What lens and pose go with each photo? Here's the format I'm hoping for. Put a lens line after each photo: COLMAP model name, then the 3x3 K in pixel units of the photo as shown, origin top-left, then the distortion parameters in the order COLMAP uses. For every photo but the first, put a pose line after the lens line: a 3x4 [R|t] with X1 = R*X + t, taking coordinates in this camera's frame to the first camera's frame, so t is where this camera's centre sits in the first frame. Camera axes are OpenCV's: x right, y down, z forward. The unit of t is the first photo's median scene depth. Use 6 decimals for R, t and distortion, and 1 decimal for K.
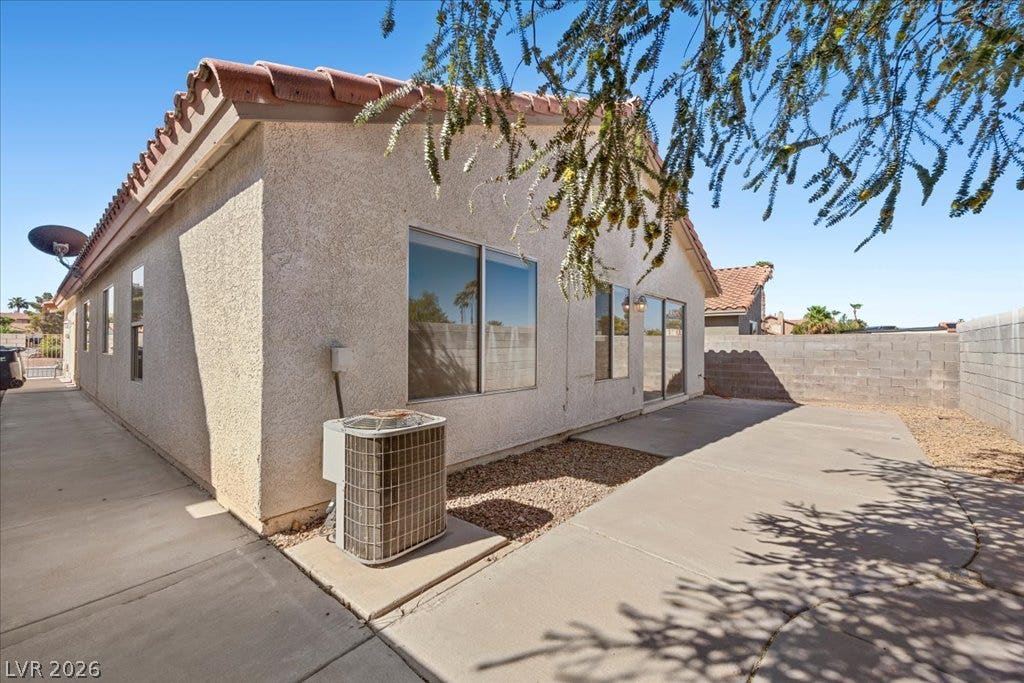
lens RADIAL K [[407.0, 0, 512.0], [0, 407.0, 341.5], [0, 0, 1]] dist [-0.001146, -0.000231]
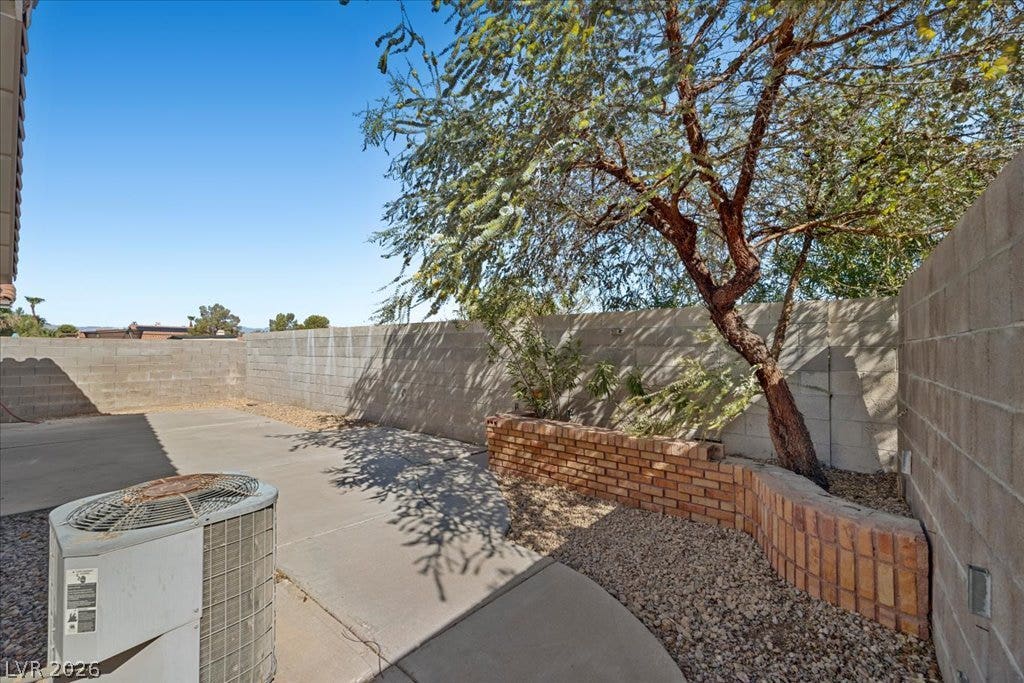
lens RADIAL K [[415.0, 0, 512.0], [0, 415.0, 341.5], [0, 0, 1]] dist [0.010493, -0.000085]
pose [[-0.021354, 0.011741, 0.999703, -0.945708], [-0.012231, 0.999853, -0.012004, -0.040762], [-0.999697, -0.012484, -0.021207, 0.516349]]
